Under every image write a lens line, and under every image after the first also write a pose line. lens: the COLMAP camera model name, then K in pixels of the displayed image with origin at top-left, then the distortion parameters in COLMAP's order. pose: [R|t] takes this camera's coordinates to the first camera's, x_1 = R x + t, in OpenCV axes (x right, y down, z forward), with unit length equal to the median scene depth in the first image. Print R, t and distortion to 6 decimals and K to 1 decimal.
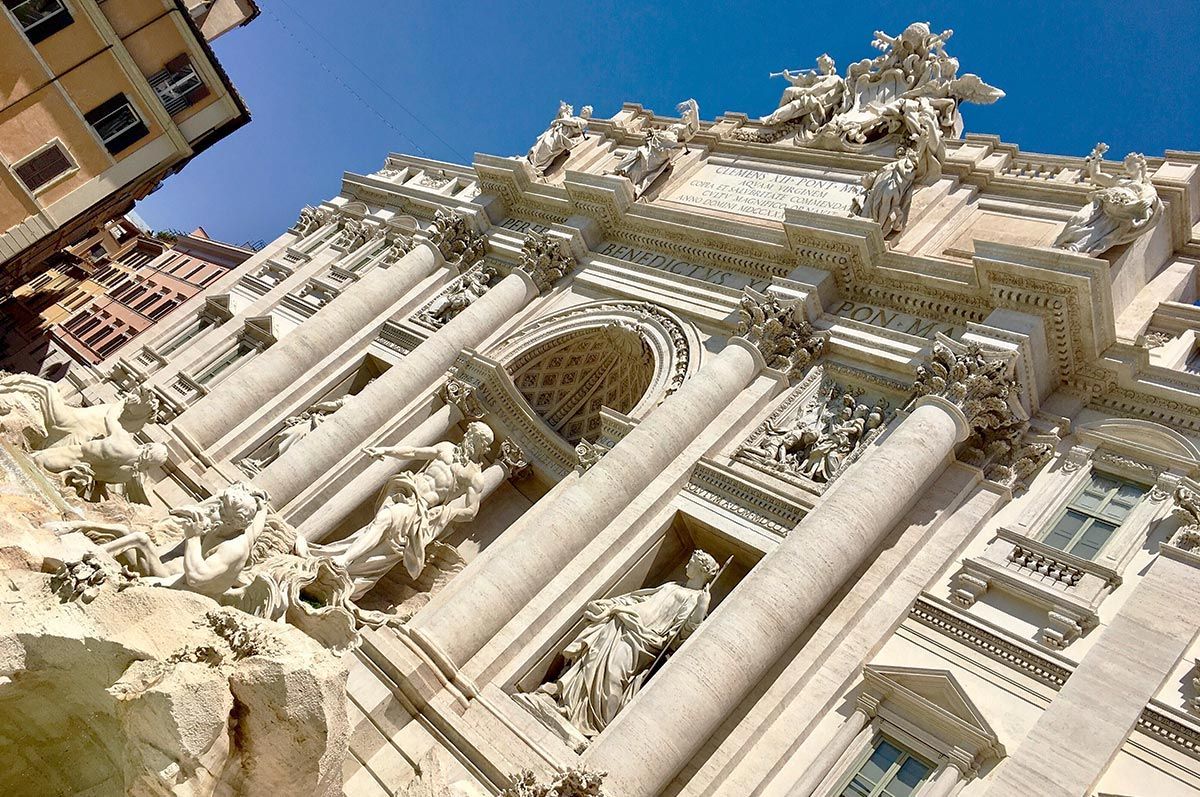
lens RADIAL K [[1024.0, 0, 604.4], [0, 1024.0, 415.8], [0, 0, 1]] dist [0.076448, -0.096764]
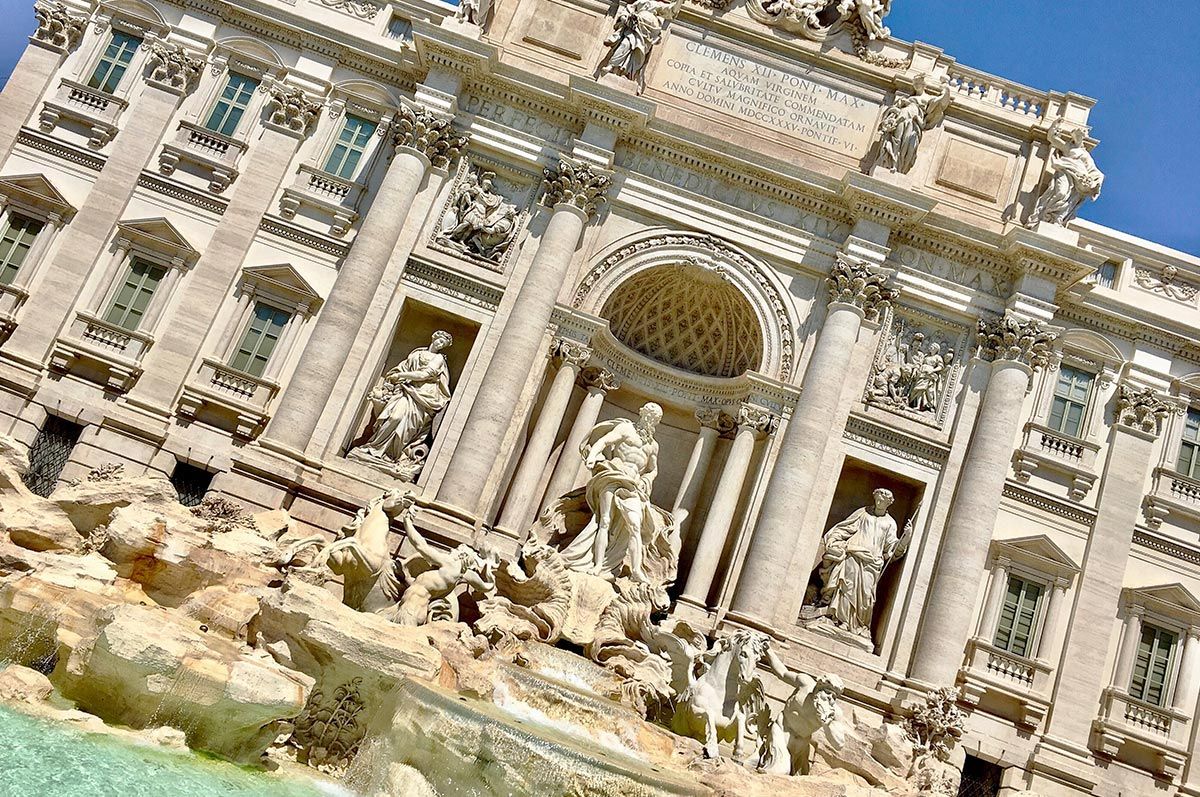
lens RADIAL K [[1052.0, 0, 583.0], [0, 1052.0, 349.7], [0, 0, 1]] dist [0.069975, -0.094805]
pose [[0.807523, -0.319387, 0.495882, -0.761793], [0.012102, 0.849506, 0.527441, -0.682981], [-0.589712, -0.419919, 0.689861, 0.238059]]
